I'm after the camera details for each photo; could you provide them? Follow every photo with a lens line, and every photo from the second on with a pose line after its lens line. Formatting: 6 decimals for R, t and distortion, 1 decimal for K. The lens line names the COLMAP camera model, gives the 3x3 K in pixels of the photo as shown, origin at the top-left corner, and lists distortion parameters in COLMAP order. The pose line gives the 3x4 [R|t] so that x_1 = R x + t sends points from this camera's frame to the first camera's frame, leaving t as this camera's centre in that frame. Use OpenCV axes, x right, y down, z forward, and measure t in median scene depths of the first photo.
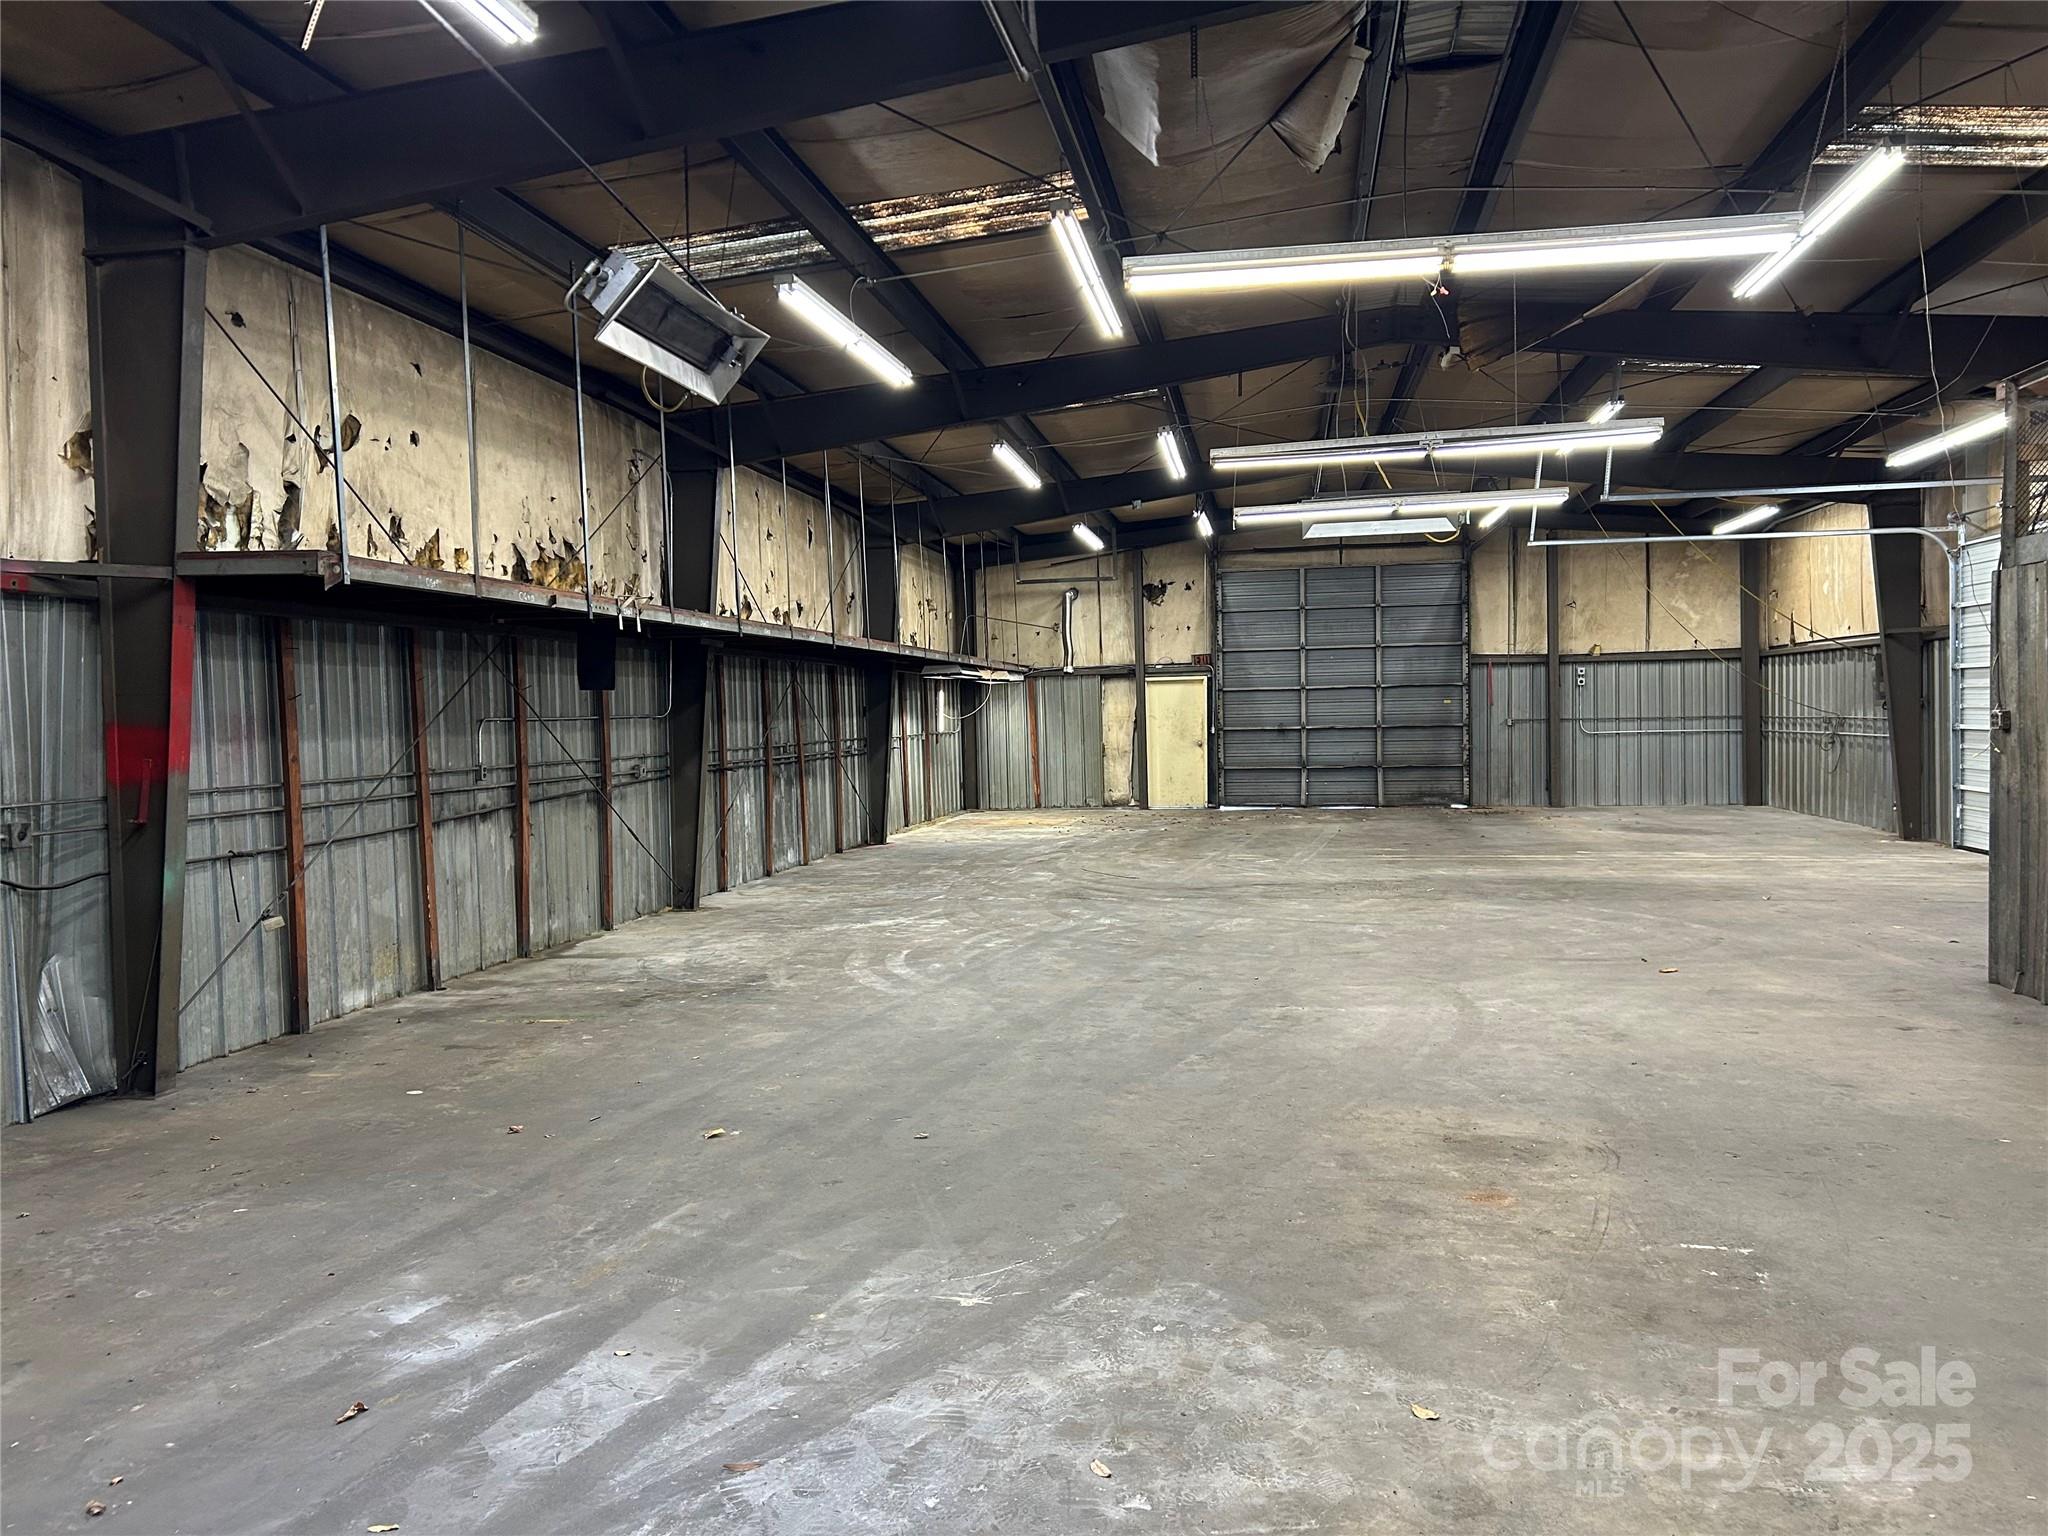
lens RADIAL K [[1528.4, 0, 1013.4], [0, 1528.4, 768.3], [0, 0, 1]] dist [0.053692, -0.044297]
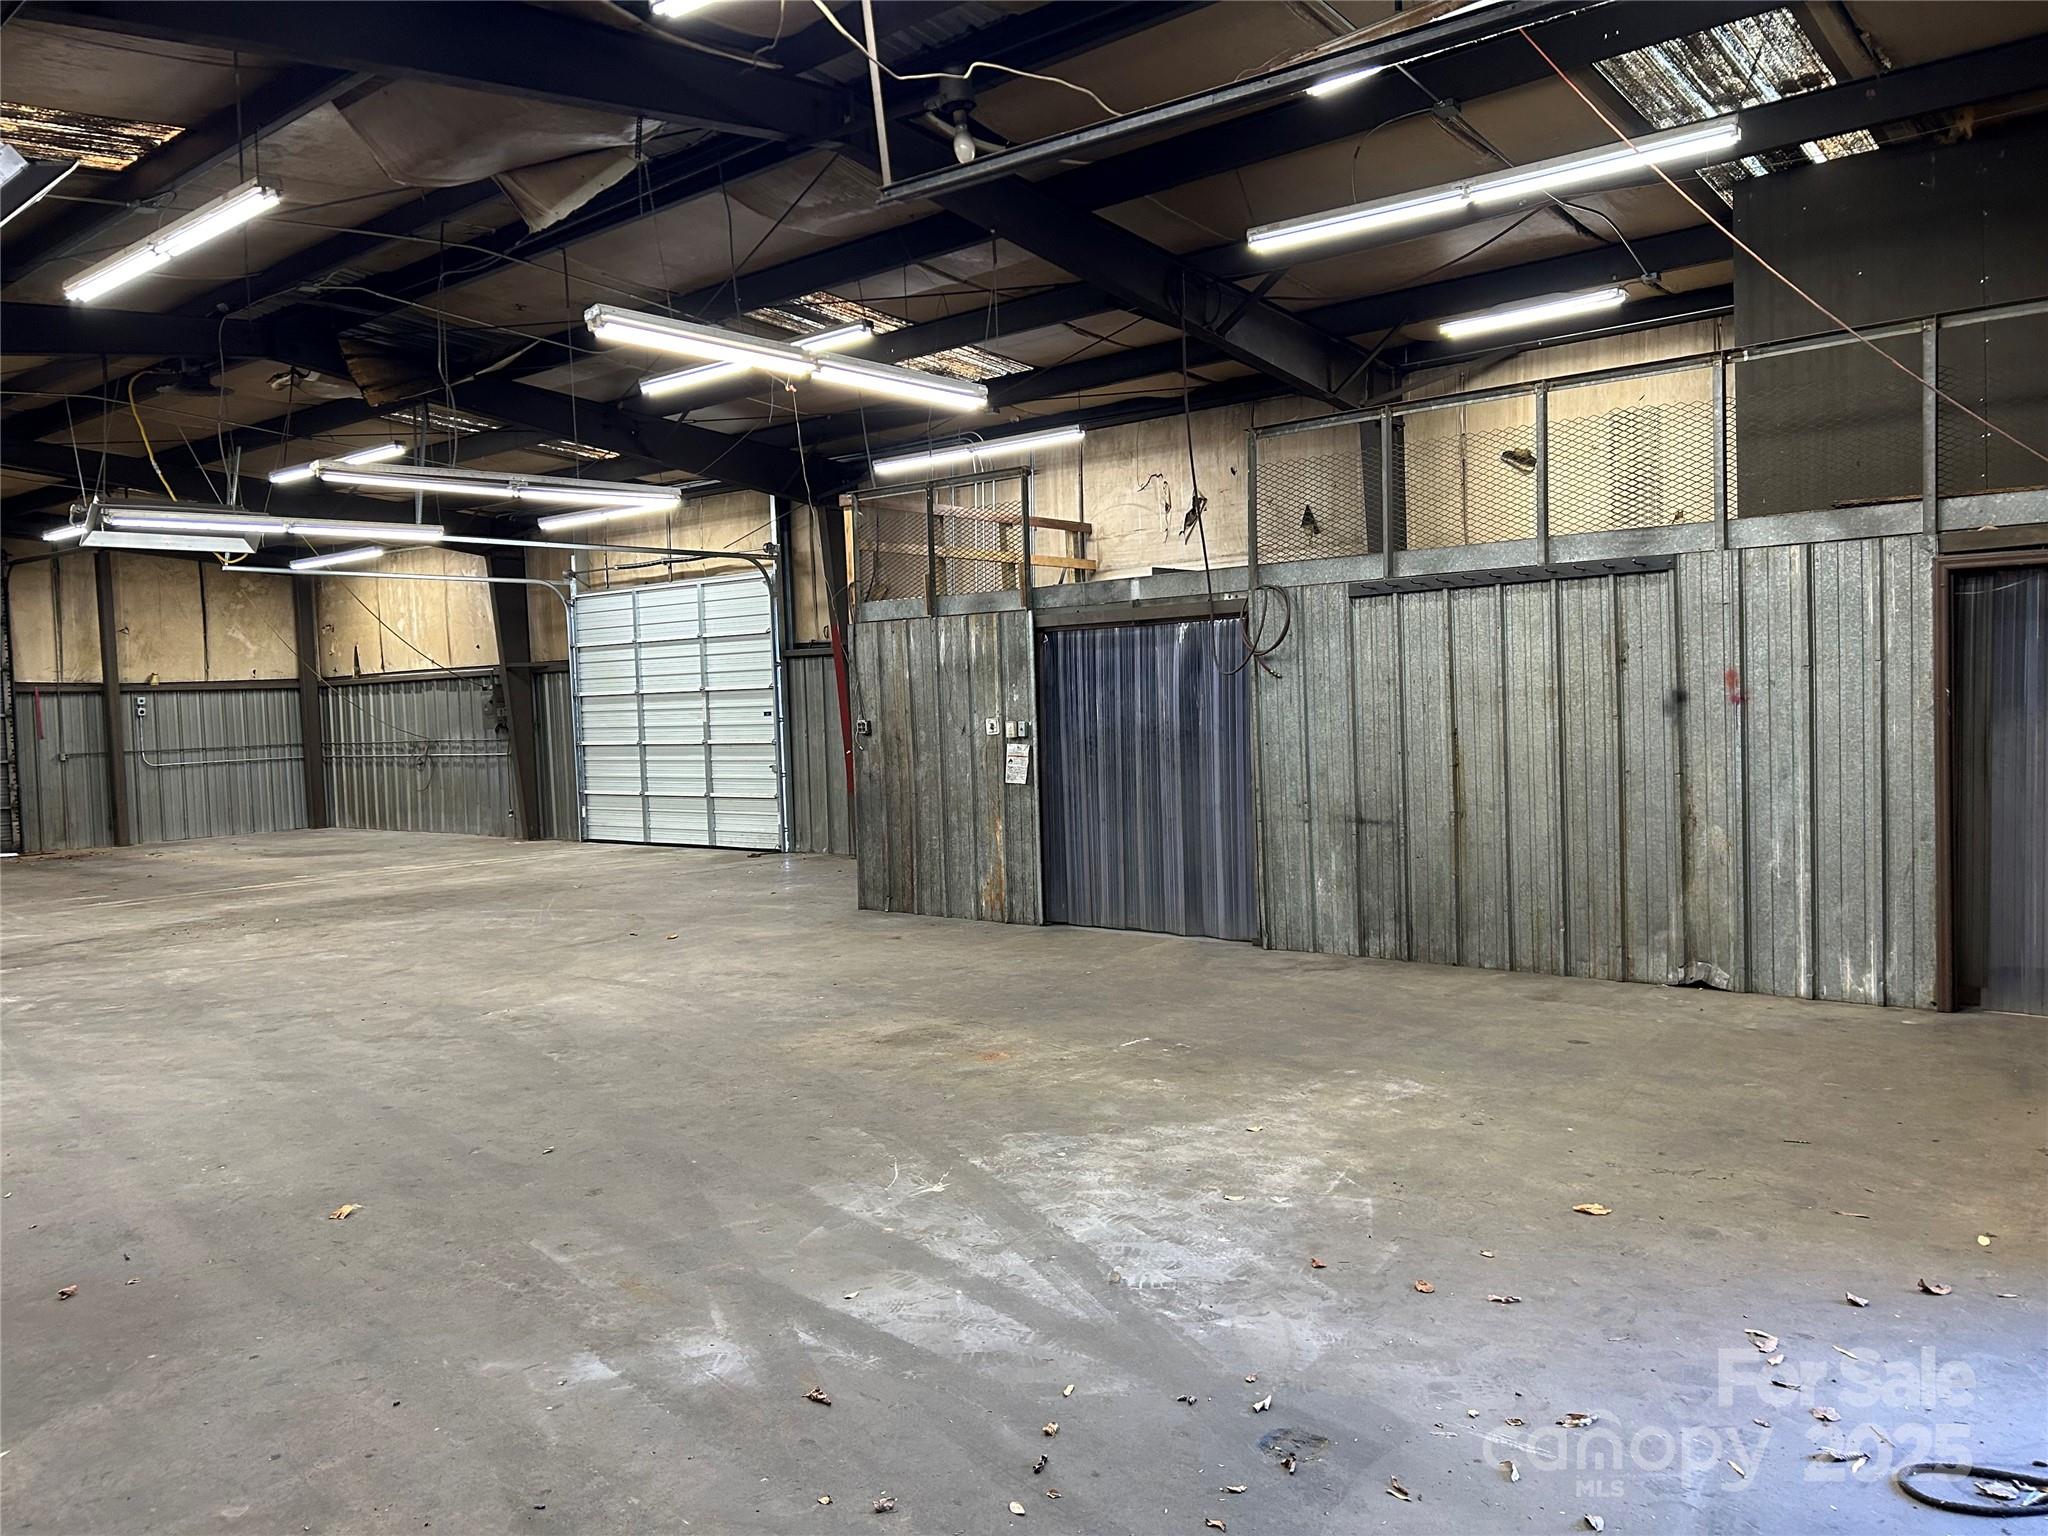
lens RADIAL K [[1528.4, 0, 1008.5], [0, 1528.4, 759.2], [0, 0, 1]] dist [0.053692, -0.044297]
pose [[0.511438, -0.035802, 0.858574, -0.920758], [0.060773, 0.998137, 0.005420, 0.000412], [-0.857169, 0.049406, 0.512661, 0.268669]]
